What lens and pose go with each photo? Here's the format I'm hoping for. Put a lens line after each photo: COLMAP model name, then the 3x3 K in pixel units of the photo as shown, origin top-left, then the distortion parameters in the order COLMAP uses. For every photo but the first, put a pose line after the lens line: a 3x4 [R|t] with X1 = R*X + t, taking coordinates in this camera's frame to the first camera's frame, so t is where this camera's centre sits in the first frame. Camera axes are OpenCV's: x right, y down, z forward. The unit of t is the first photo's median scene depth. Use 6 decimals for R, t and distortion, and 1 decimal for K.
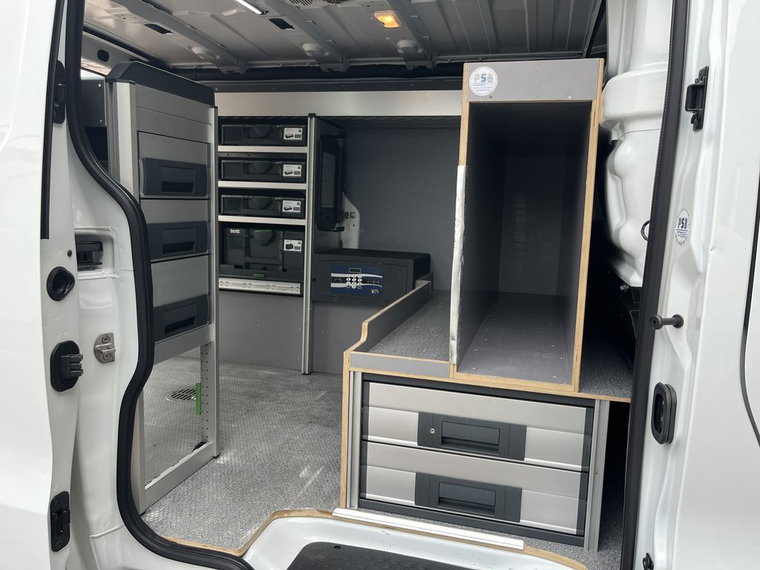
lens RADIAL K [[601.0, 0, 380.4], [0, 601.0, 283.9], [0, 0, 1]] dist [0.053346, -0.098283]
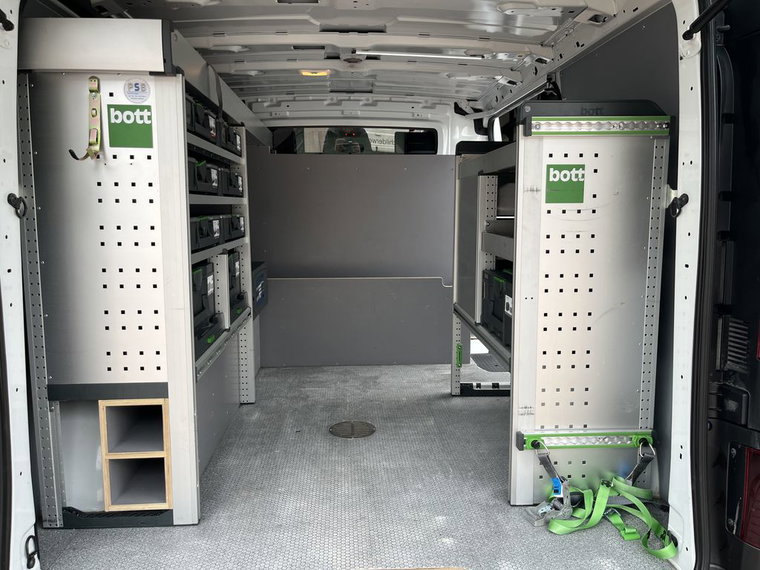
lens RADIAL K [[601.0, 0, 380.0], [0, 601.0, 284.8], [0, 0, 1]] dist [0.053346, -0.098283]
pose [[-0.349692, -0.148561, 0.925011, -1.159167], [0.126244, 0.970870, 0.203651, -0.215584], [-0.928320, 0.187992, -0.320750, 1.222505]]
